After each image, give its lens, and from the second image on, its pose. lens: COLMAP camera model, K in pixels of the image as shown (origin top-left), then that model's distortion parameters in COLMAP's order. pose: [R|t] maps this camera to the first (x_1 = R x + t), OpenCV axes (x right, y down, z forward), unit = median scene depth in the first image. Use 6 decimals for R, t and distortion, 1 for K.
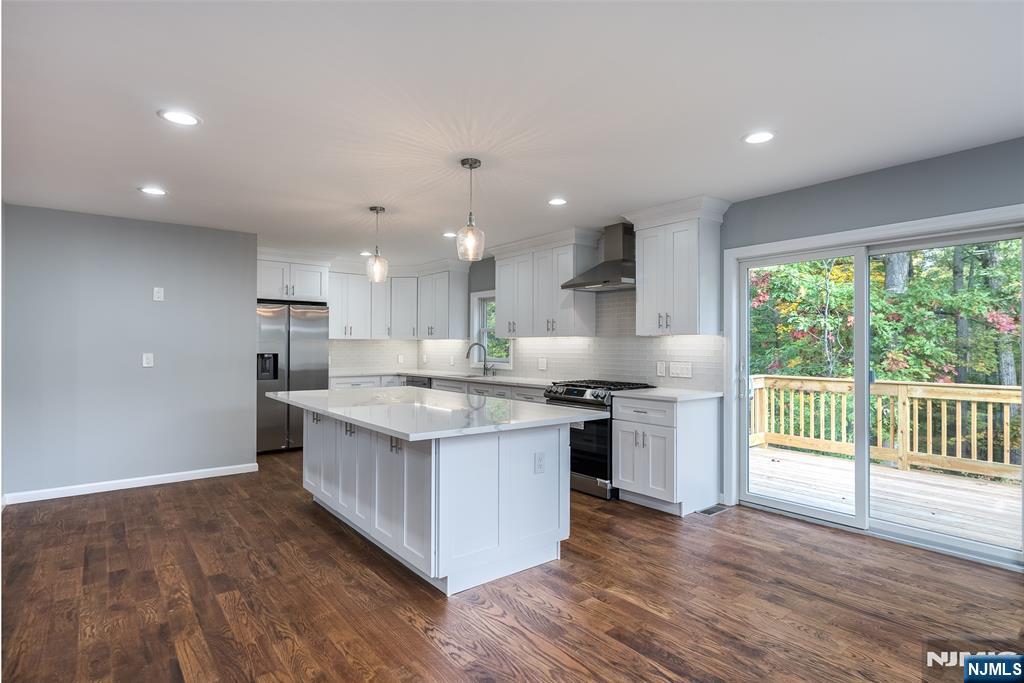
lens RADIAL K [[541.0, 0, 513.6], [0, 541.0, 343.9], [0, 0, 1]] dist [-0.009052, 0.004550]
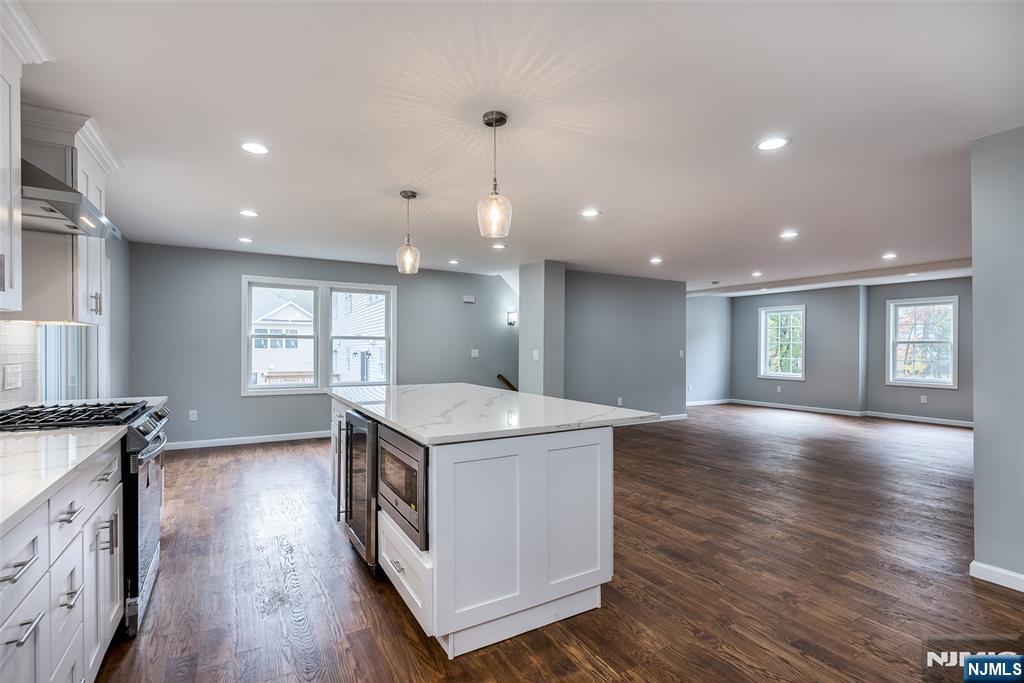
lens RADIAL K [[469.5, 0, 509.9], [0, 469.5, 349.7], [0, 0, 1]] dist [-0.002152, -0.000674]
pose [[-0.991463, -0.008678, 0.130098, -0.345998], [-0.008120, 0.999955, 0.004816, 0.009486], [-0.130134, 0.003718, -0.991489, 1.561434]]
